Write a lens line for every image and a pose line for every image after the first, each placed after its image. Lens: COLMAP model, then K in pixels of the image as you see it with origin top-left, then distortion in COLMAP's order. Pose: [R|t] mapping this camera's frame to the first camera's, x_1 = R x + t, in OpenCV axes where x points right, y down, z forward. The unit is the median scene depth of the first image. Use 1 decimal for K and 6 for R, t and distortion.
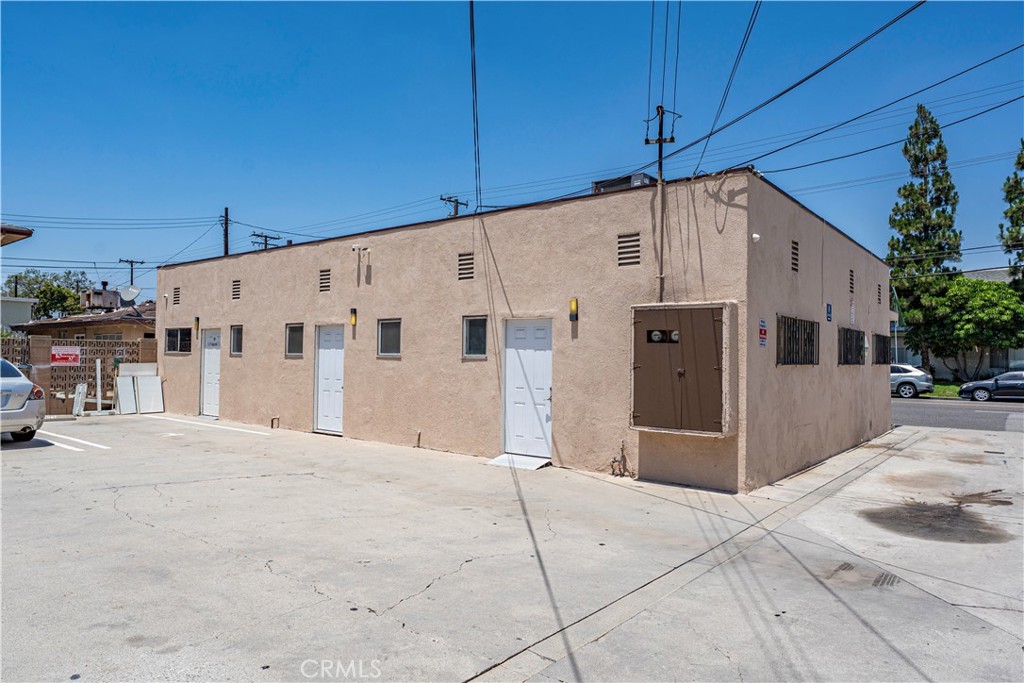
lens RADIAL K [[668.1, 0, 510.1], [0, 668.1, 334.6], [0, 0, 1]] dist [0.006700, -0.003723]
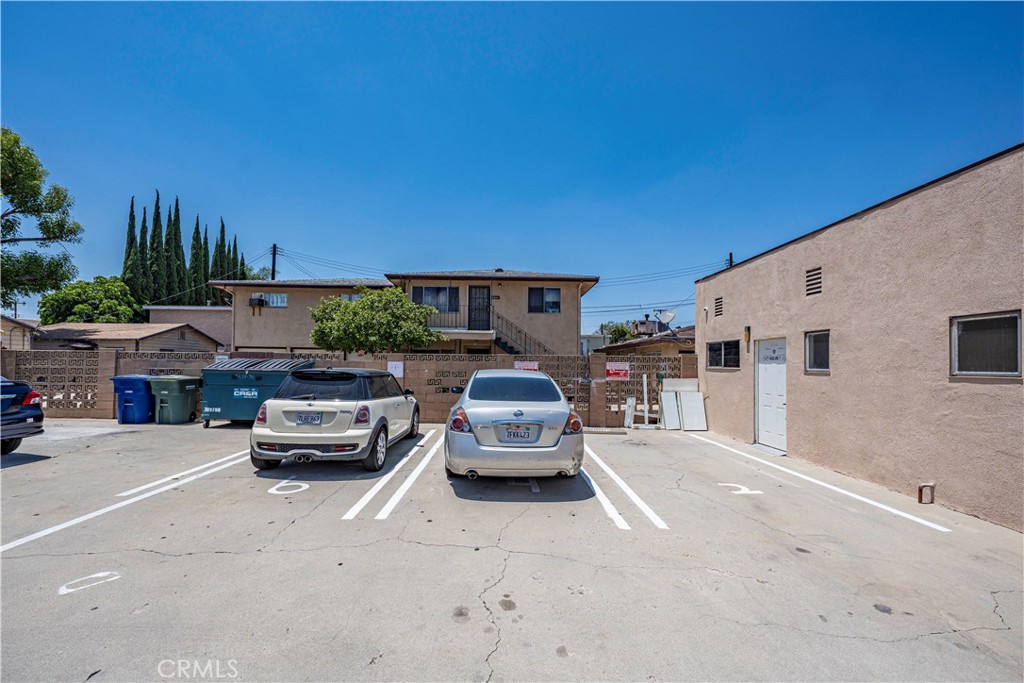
lens RADIAL K [[406.3, 0, 510.8], [0, 406.3, 358.7], [0, 0, 1]] dist [-0.003990, -0.000019]
pose [[0.646489, -0.016271, -0.762750, -0.307430], [0.024386, 0.999702, -0.000657, 0.008712], [0.762534, -0.018176, 0.646693, 0.497979]]
